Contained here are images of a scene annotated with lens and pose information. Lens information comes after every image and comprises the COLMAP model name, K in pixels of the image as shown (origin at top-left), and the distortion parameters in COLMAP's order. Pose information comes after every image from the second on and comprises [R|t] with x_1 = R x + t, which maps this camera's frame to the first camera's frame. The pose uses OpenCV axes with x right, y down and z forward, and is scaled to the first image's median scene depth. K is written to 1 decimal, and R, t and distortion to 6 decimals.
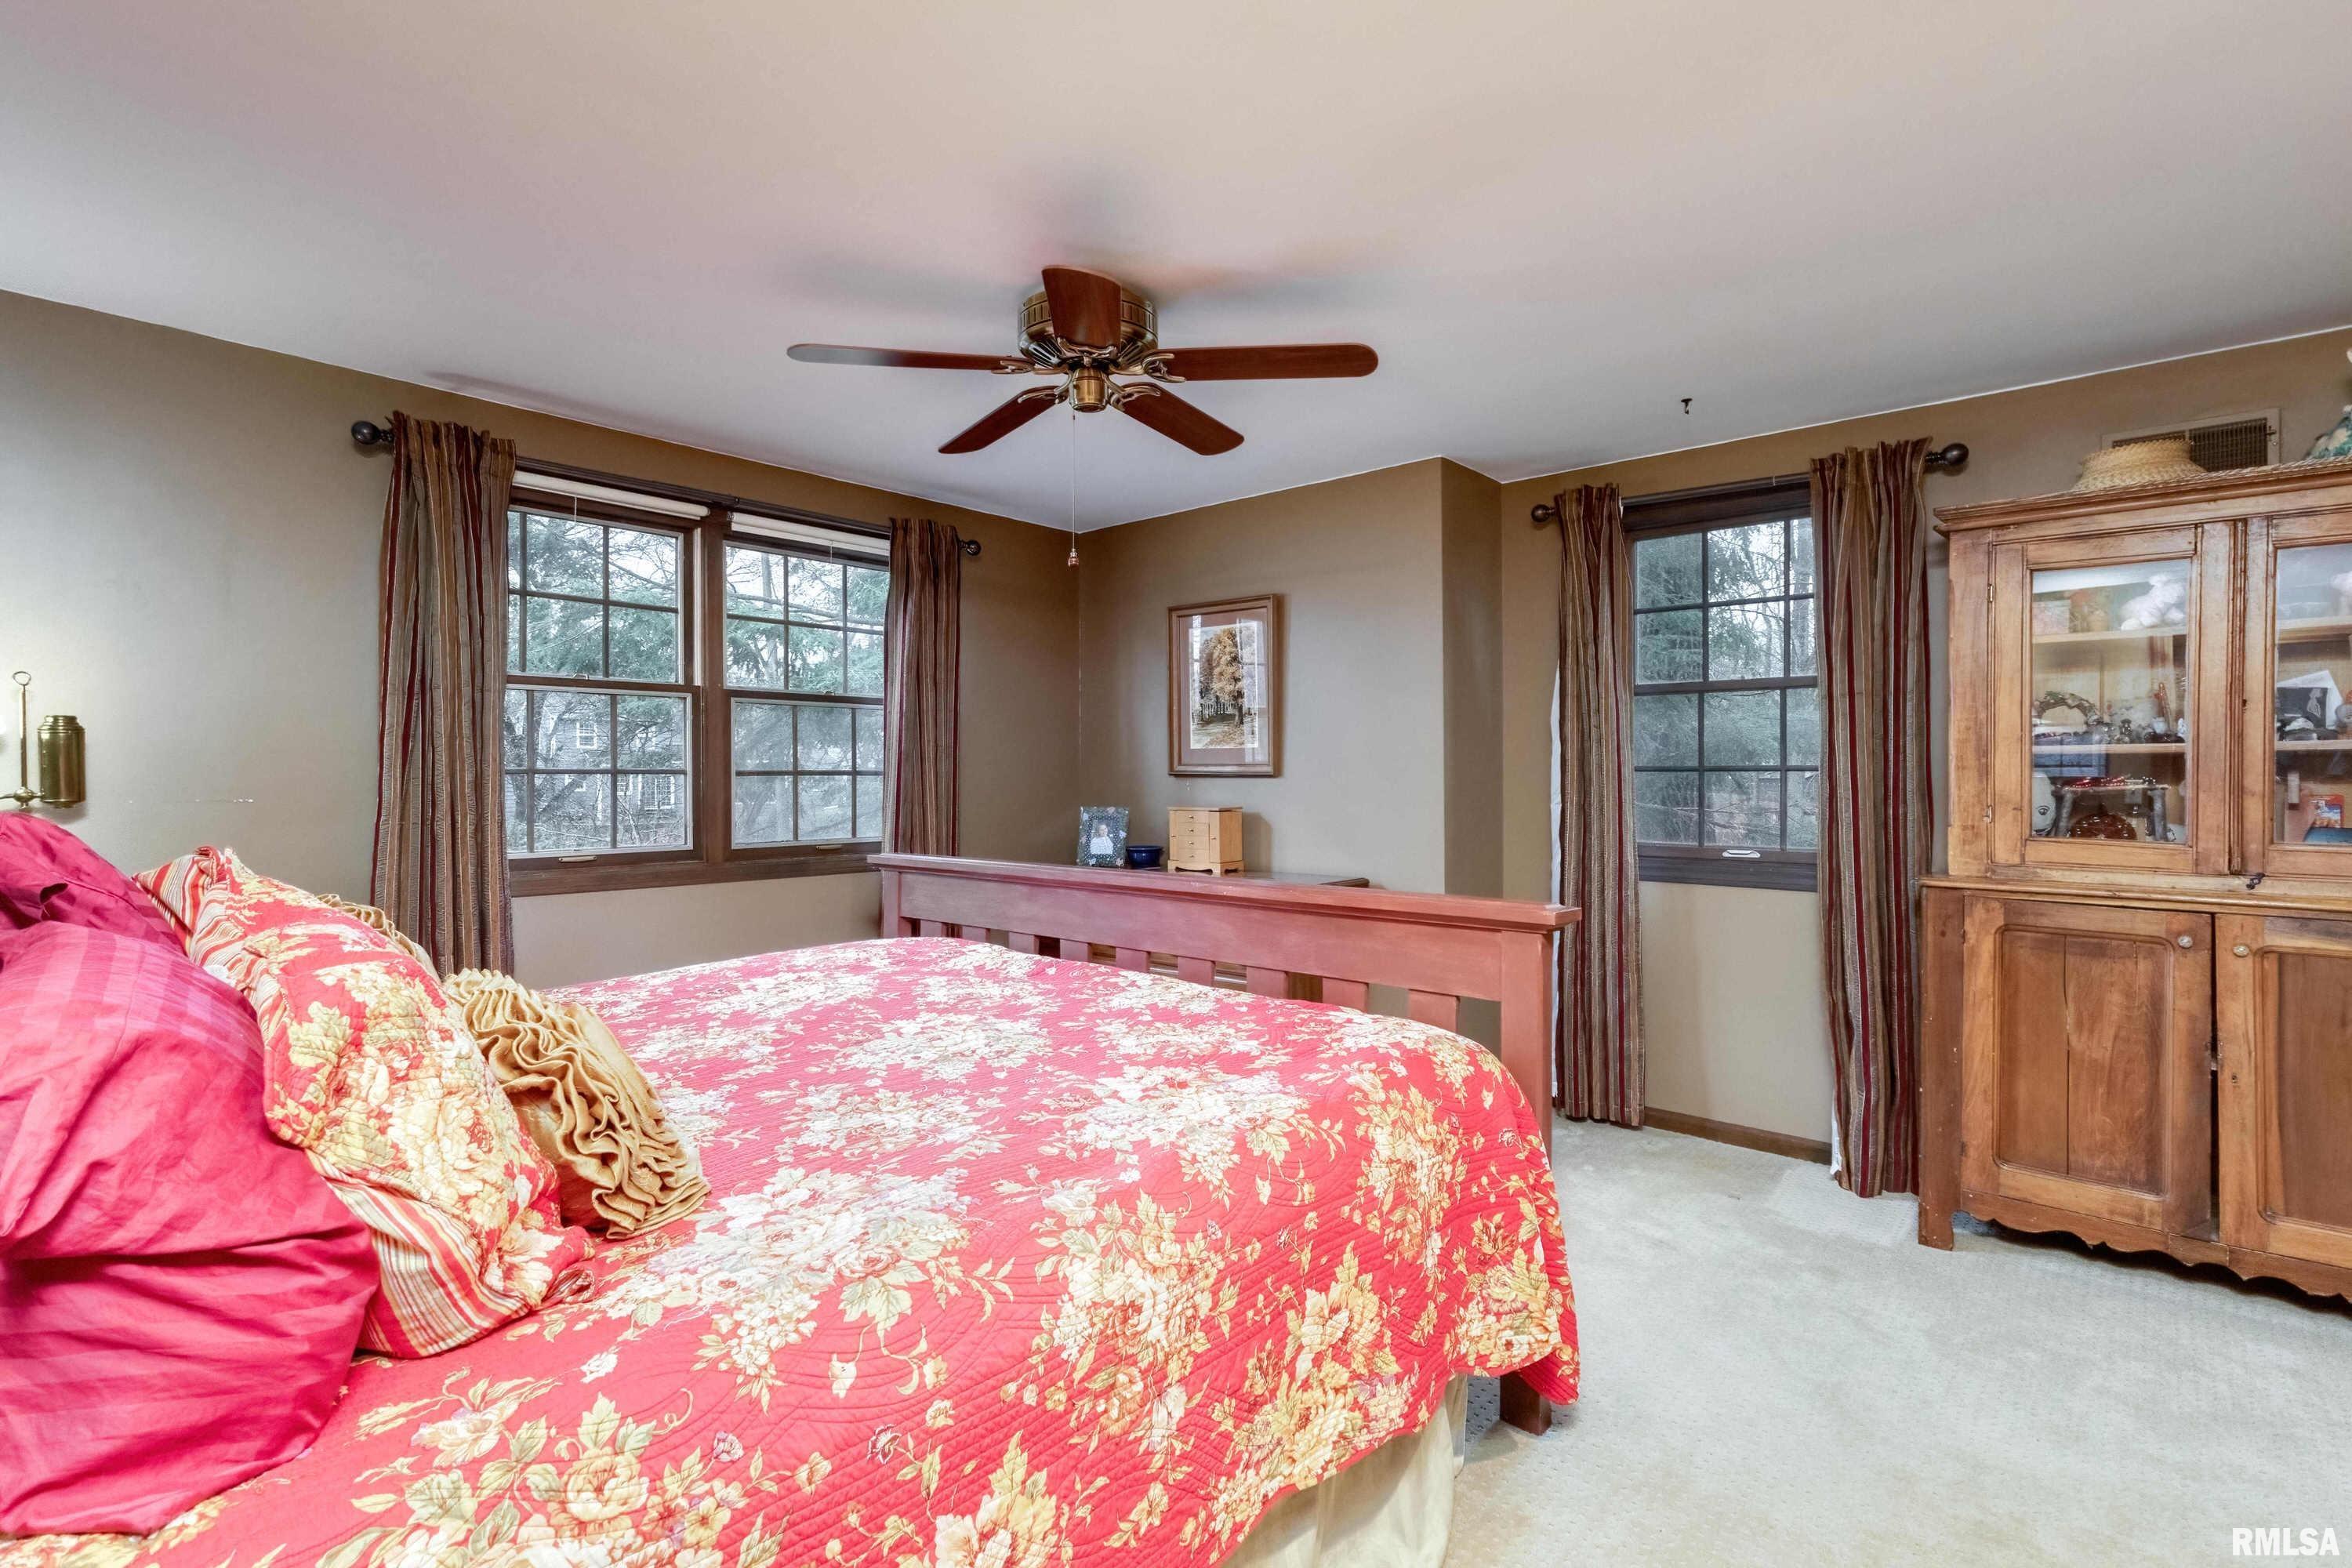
lens RADIAL K [[1094.6, 0, 1177.6], [0, 1094.6, 750.2], [0, 0, 1]] dist [0.001551, -0.000376]
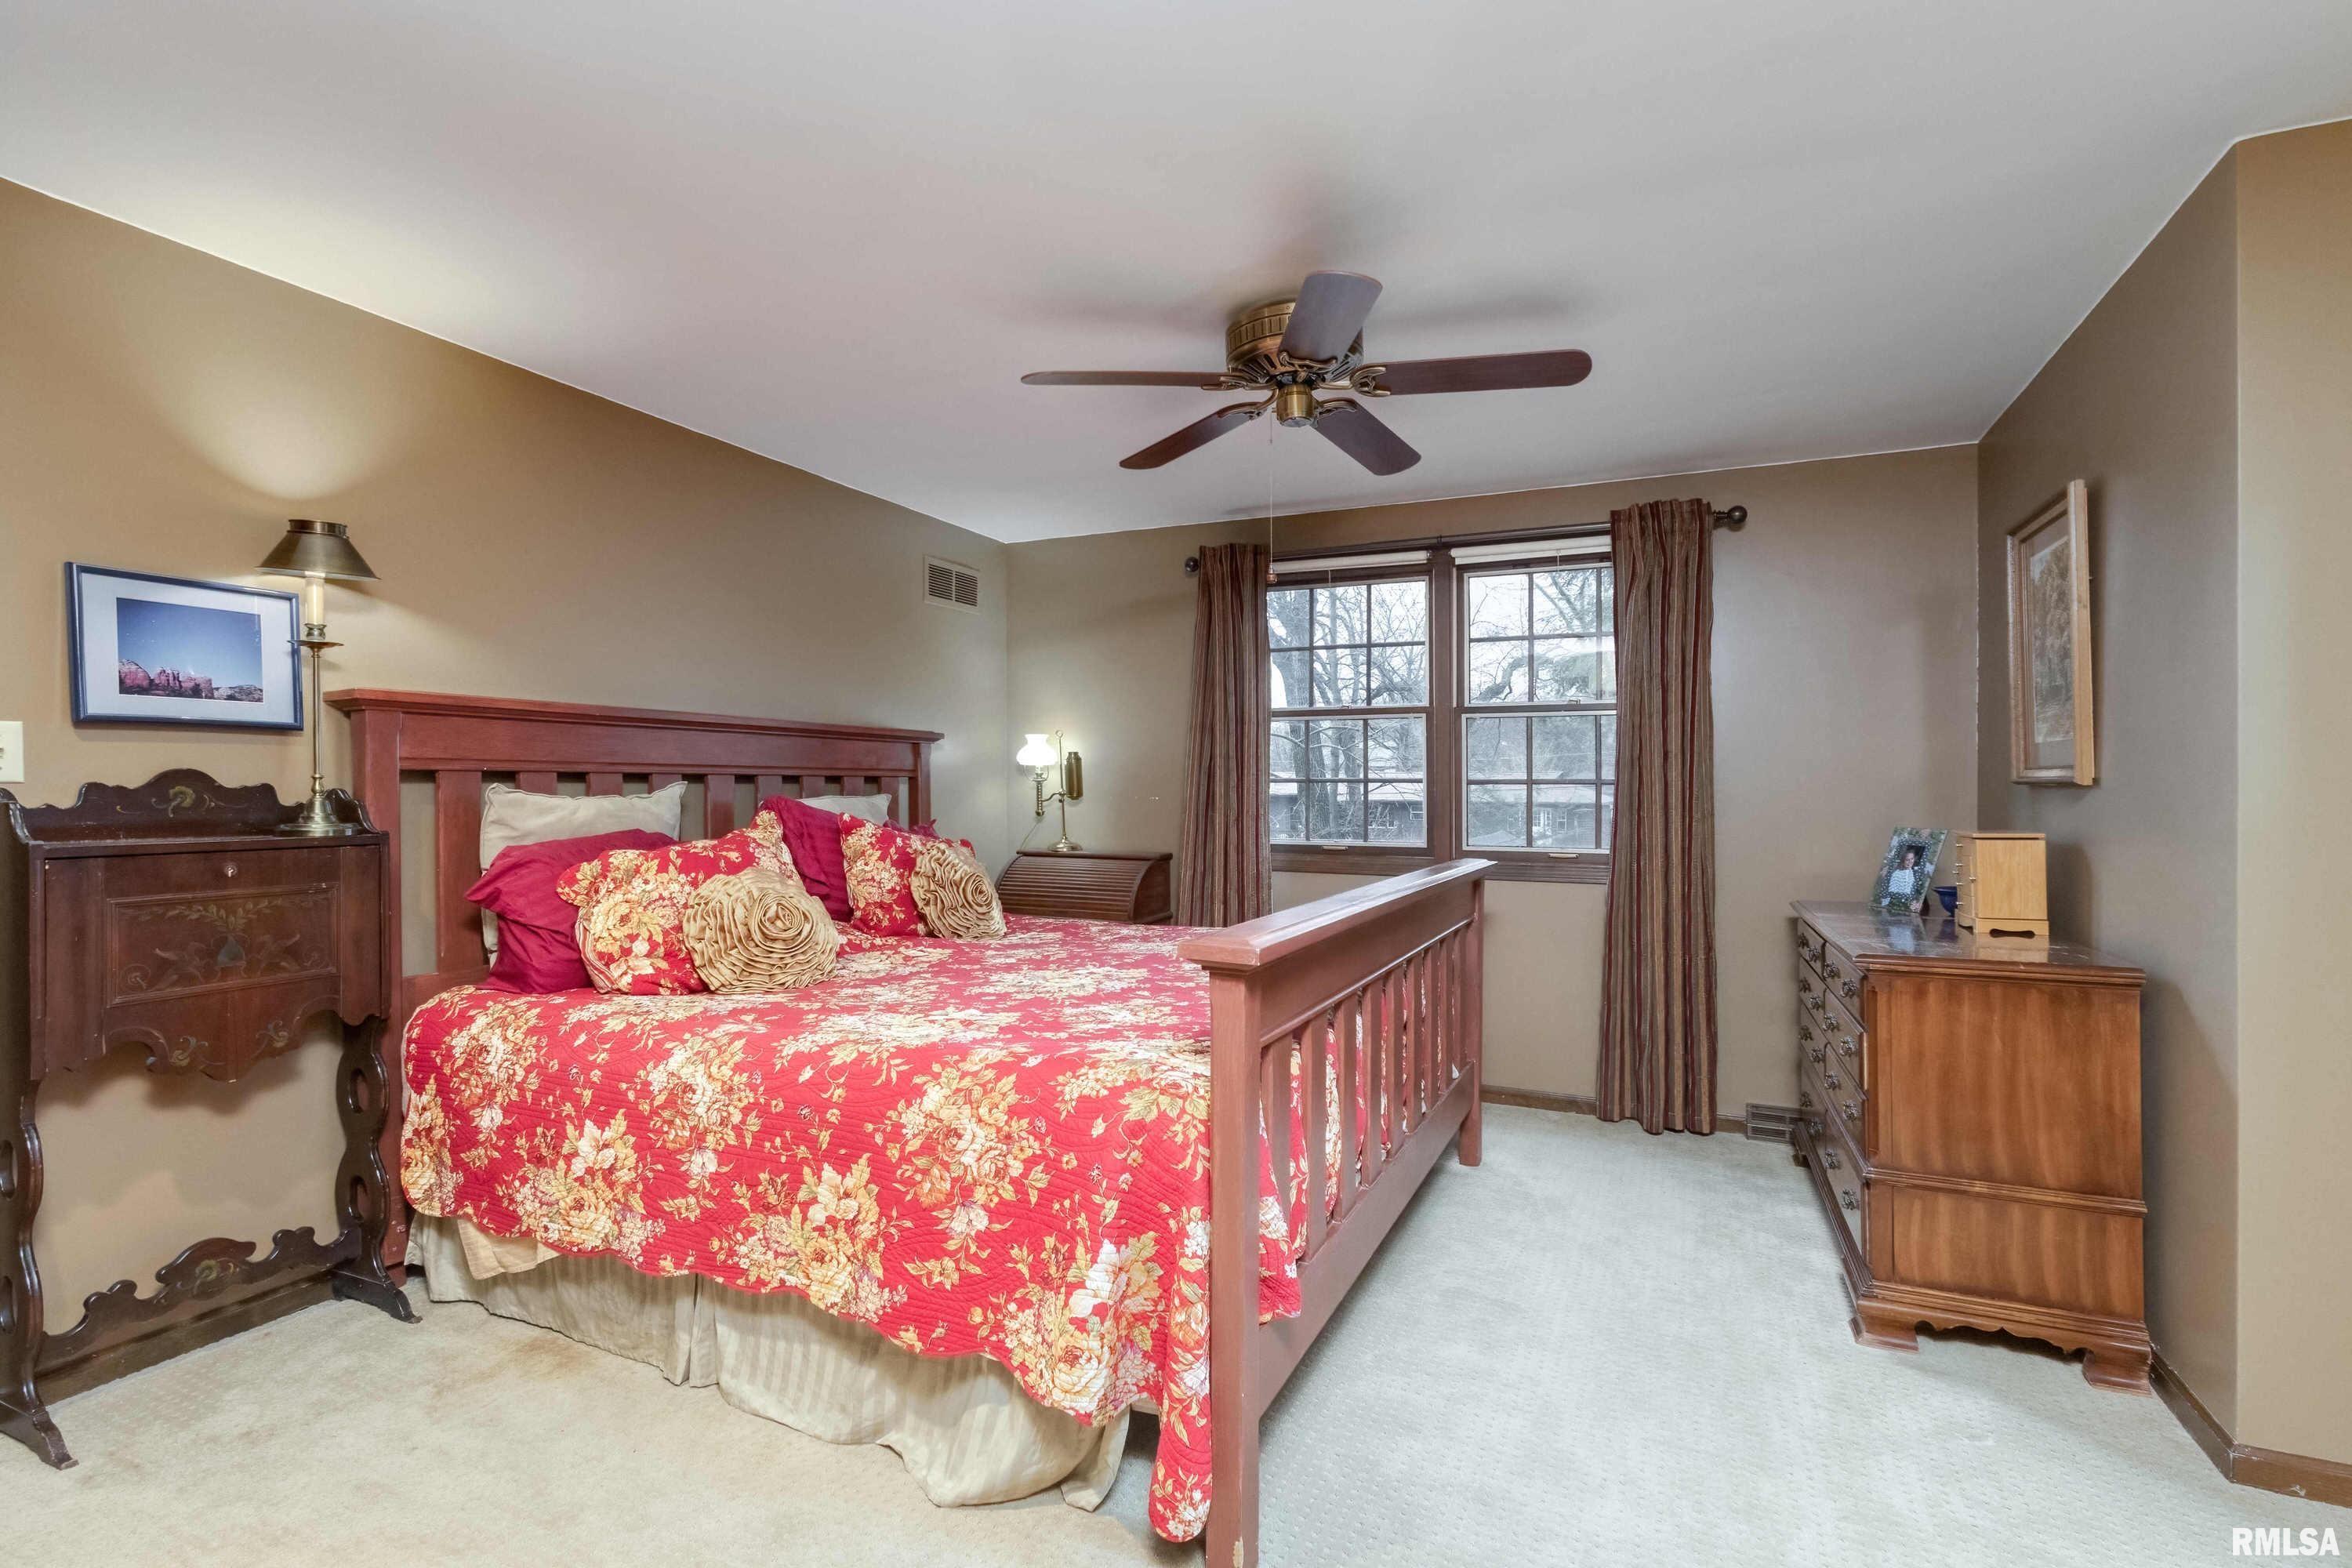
lens RADIAL K [[1100.3, 0, 1167.5], [0, 1100.3, 779.0], [0, 0, 1]] dist [-0.001003, 0.000009]
pose [[0.298407, -0.006324, -0.954418, 1.353276], [0.018650, 0.999826, -0.000794, 0.031230], [0.954256, -0.017563, 0.298473, 0.895616]]
